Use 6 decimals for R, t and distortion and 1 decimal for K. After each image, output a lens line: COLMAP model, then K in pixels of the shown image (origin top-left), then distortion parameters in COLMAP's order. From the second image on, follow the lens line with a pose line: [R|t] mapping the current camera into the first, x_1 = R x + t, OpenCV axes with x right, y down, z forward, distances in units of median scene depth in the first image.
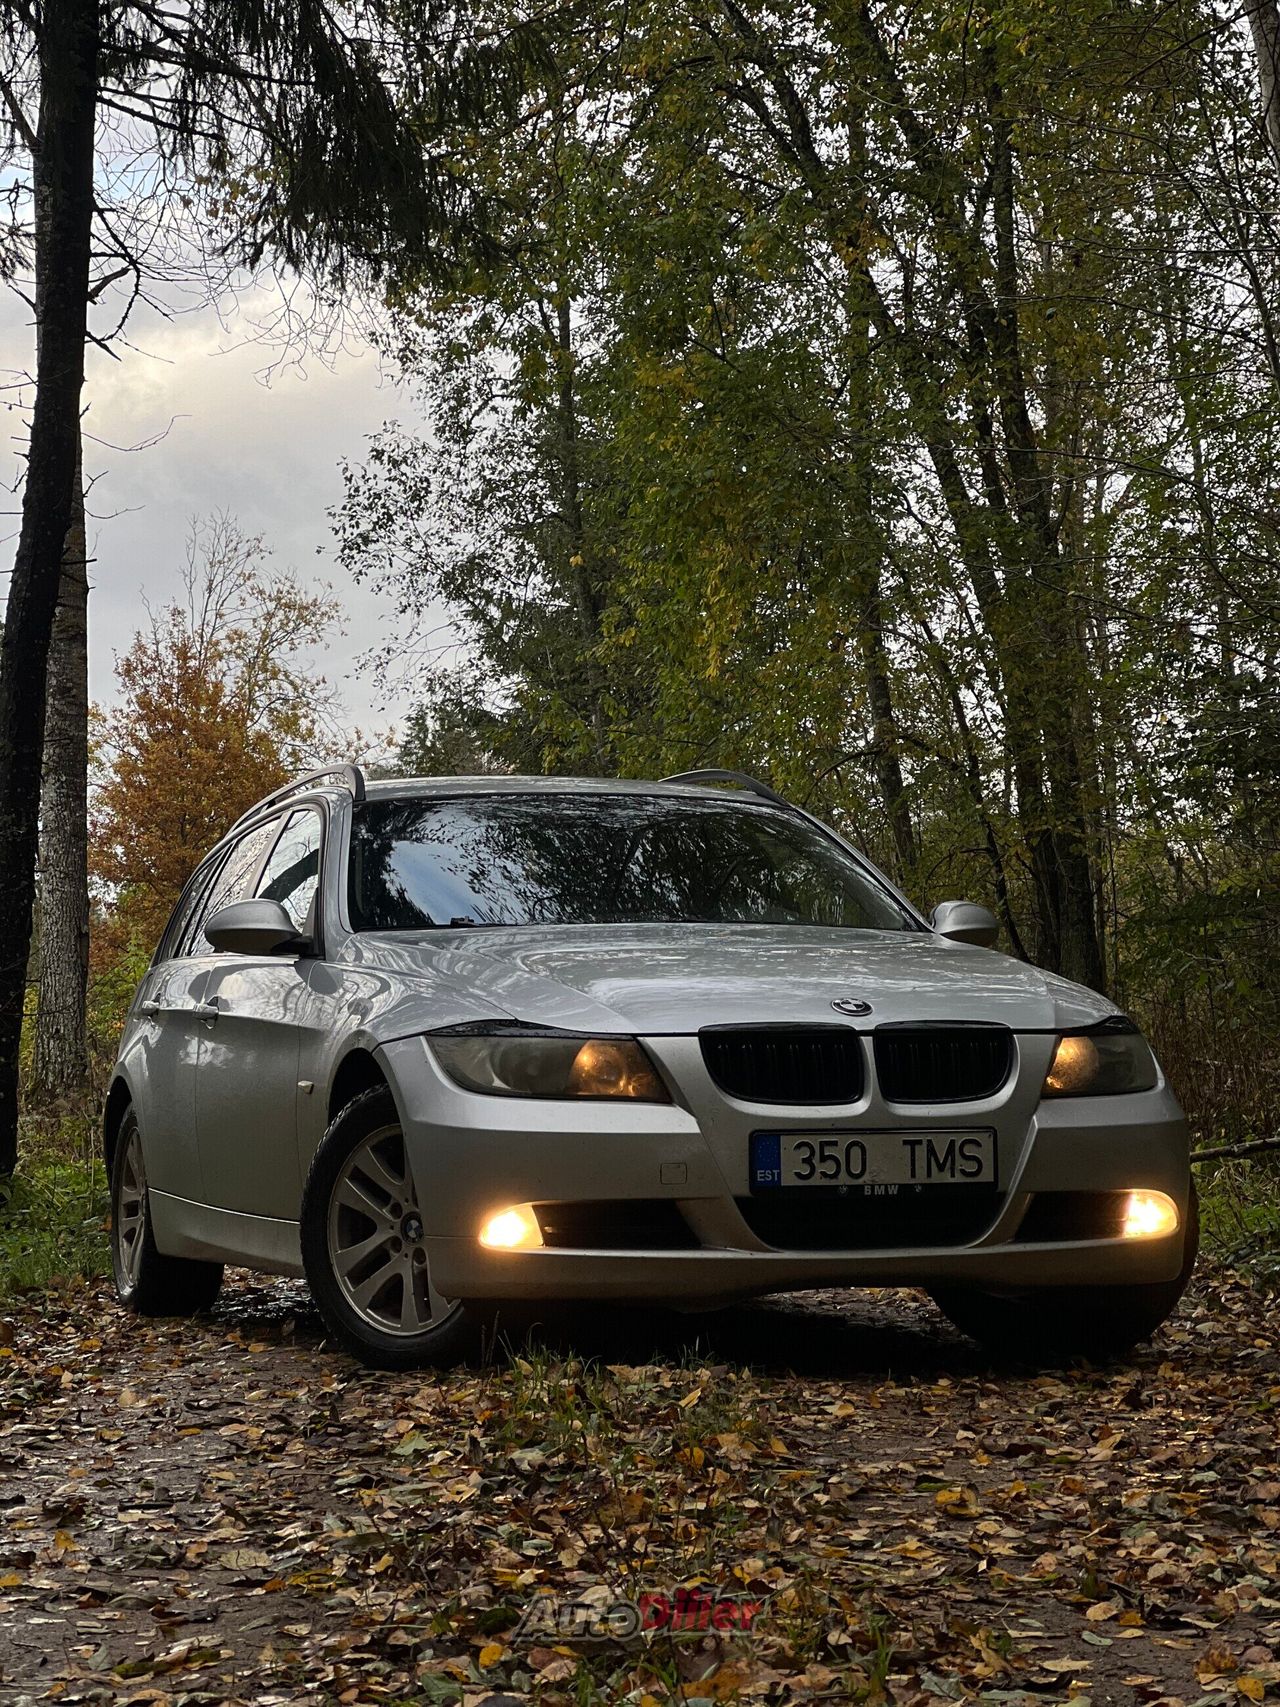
lens RADIAL K [[3908.6, 0, 640.0], [0, 3908.6, 853.4], [0, 0, 1]] dist [-0.275523, 5.261259]
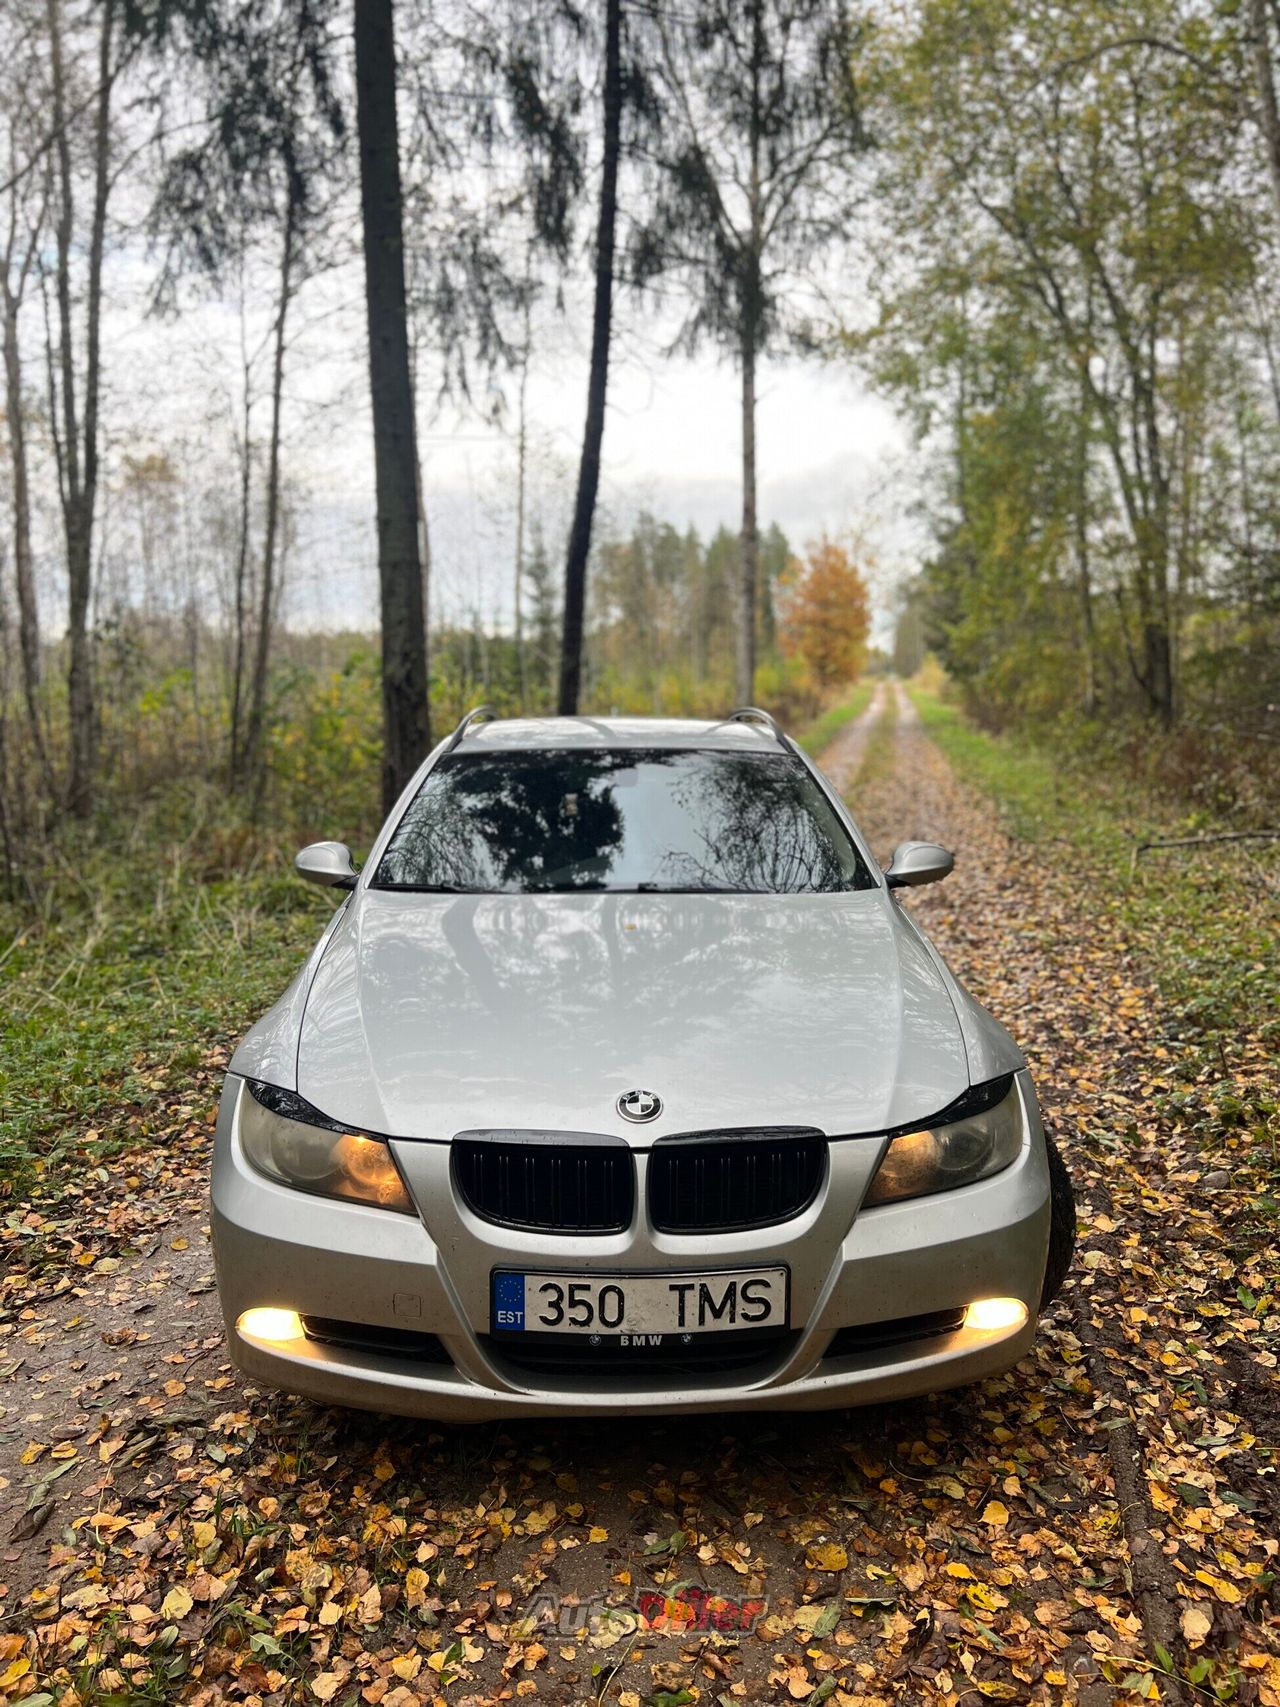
lens RADIAL K [[1313.0, 0, 640.0], [0, 1313.0, 853.5], [0, 0, 1]] dist [0.001022, -0.004824]
pose [[0.961095, 0.045939, -0.272371, 0.062781], [0.006091, 0.982309, 0.187170, -0.034956], [0.276150, -0.181548, 0.943812, 0.340117]]
